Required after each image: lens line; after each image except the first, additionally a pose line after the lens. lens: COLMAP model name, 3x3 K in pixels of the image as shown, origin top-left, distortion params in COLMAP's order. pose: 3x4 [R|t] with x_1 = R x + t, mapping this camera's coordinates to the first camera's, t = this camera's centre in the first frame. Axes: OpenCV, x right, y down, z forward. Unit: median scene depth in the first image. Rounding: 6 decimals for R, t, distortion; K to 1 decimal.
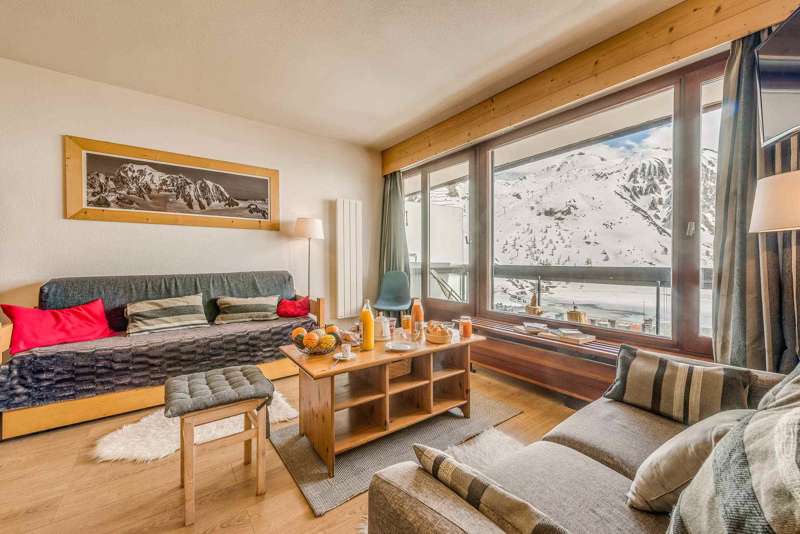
lens RADIAL K [[316.7, 0, 400.0], [0, 316.7, 267.0], [0, 0, 1]] dist [0.000165, 0.000009]
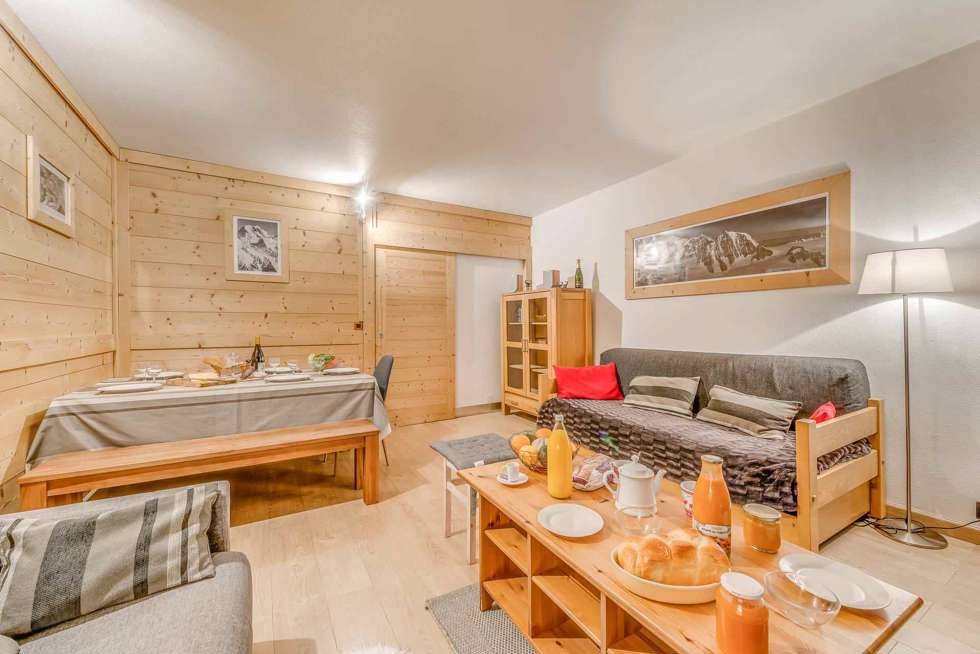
lens RADIAL K [[380.7, 0, 490.0], [0, 380.7, 327.0], [0, 0, 1]] dist [-0.001215, -0.000103]
pose [[-0.117807, 0.006055, -0.993018, 0.381041], [-0.018091, 0.999802, 0.008243, -0.041019], [0.992872, 0.018936, -0.117674, 0.548197]]
